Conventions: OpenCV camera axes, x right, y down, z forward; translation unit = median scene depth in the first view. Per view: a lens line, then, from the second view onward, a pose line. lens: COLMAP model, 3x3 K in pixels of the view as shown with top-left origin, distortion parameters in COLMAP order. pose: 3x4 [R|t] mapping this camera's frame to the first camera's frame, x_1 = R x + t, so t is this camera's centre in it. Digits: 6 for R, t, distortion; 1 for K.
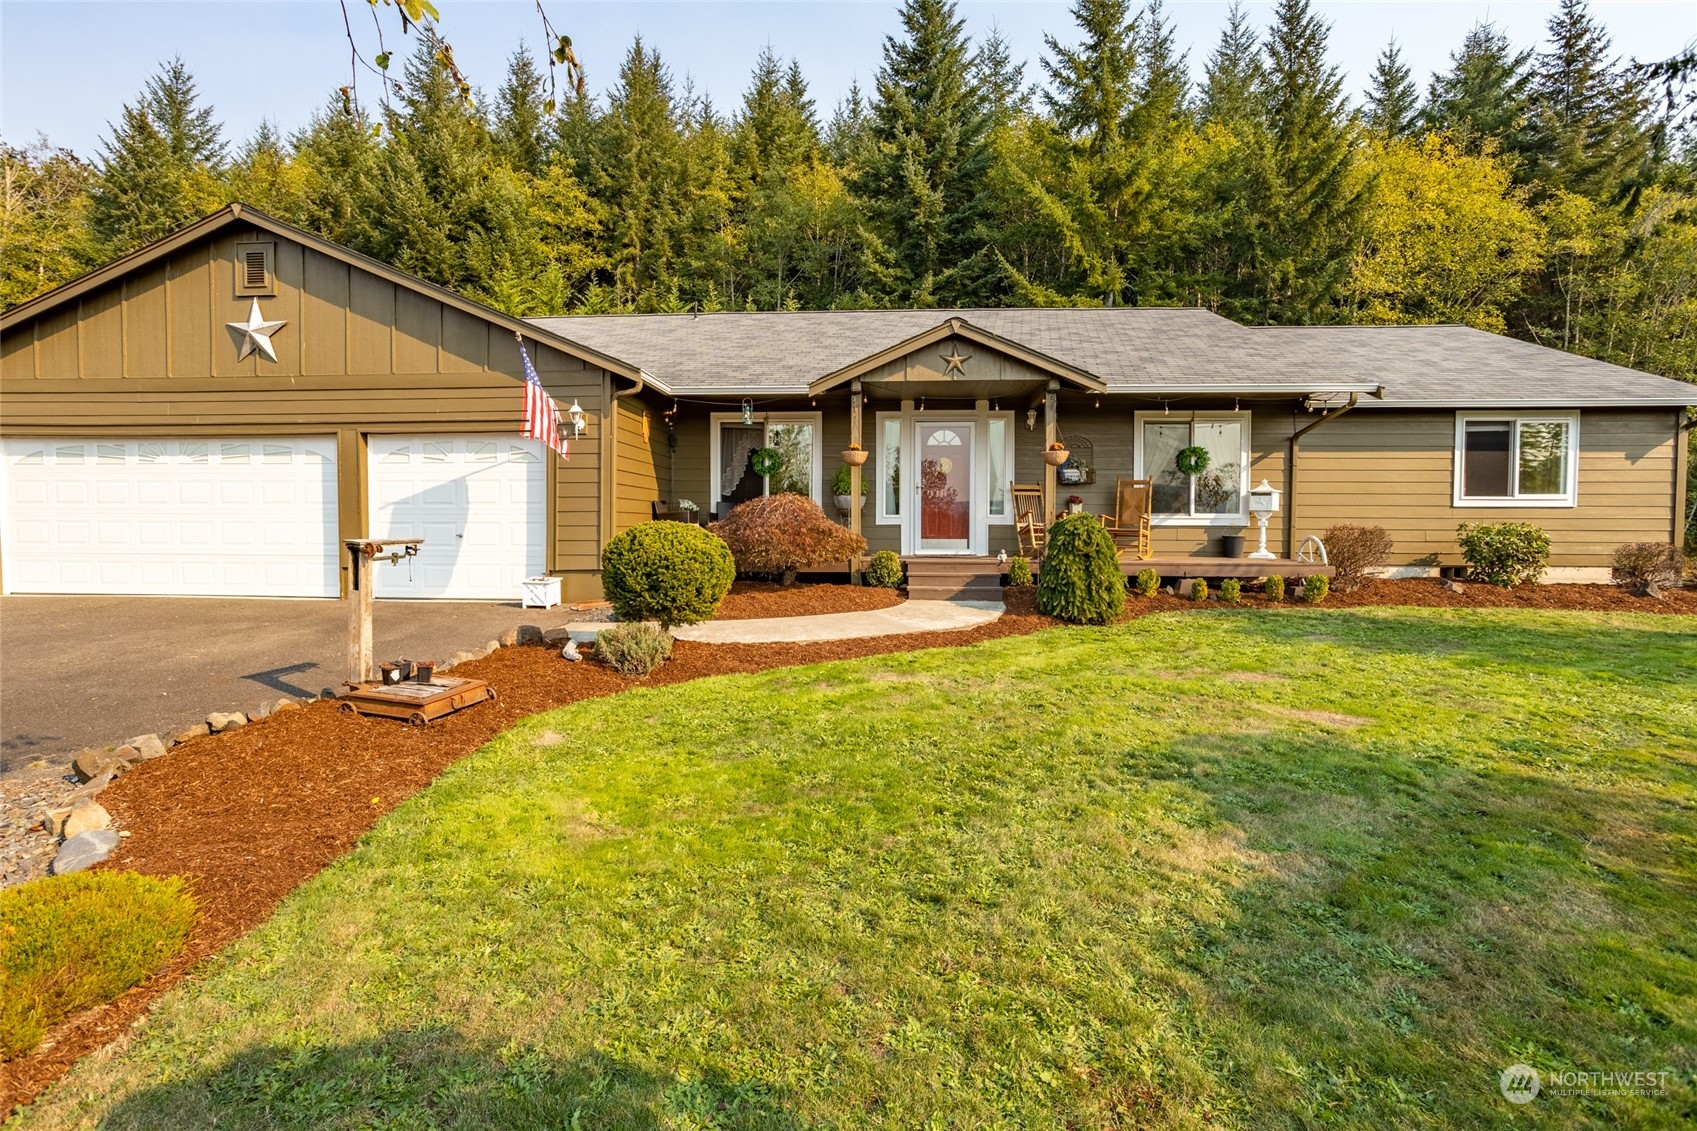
lens RADIAL K [[824.3, 0, 822.6], [0, 824.3, 549.9], [0, 0, 1]] dist [-0.047477, 0.026575]
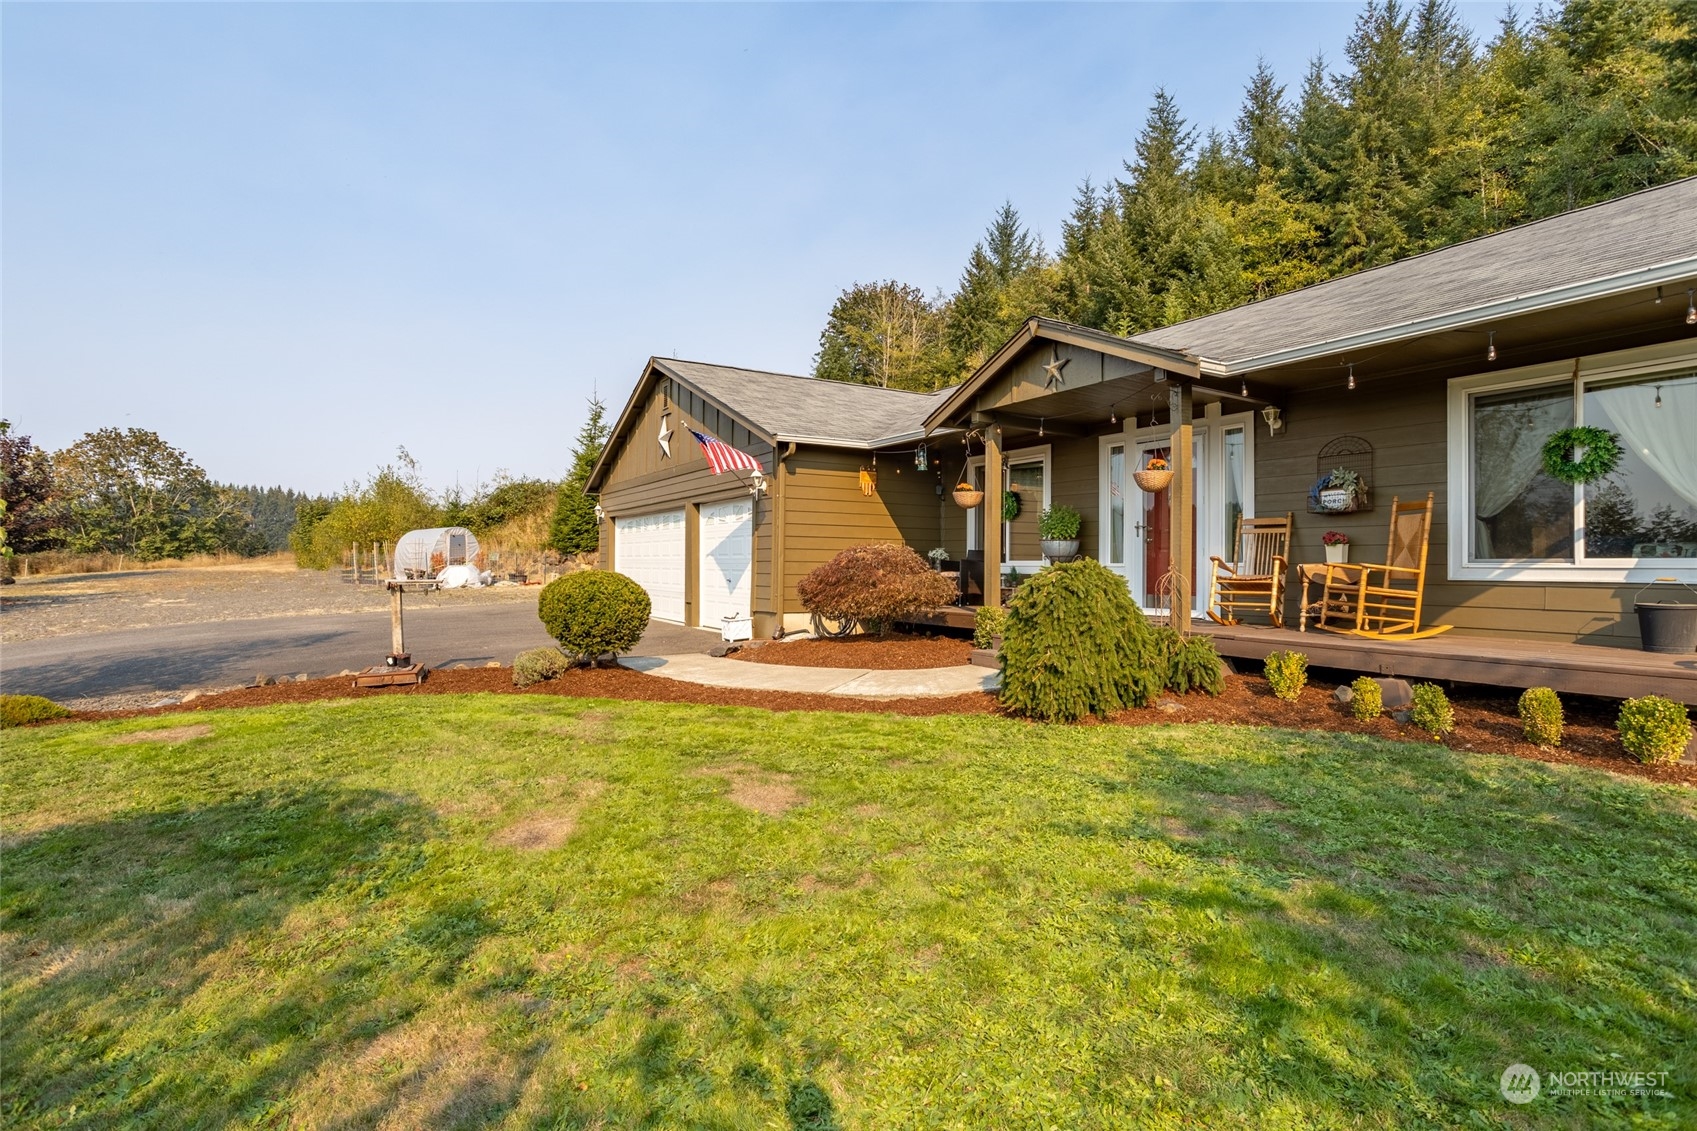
lens RADIAL K [[824.3, 0, 822.6], [0, 824.3, 549.9], [0, 0, 1]] dist [-0.047477, 0.026575]
pose [[0.575488, -0.013380, -0.817701, 0.233768], [-0.029840, 0.998857, -0.037345, -0.006677], [0.817266, 0.045891, 0.574431, 0.127598]]
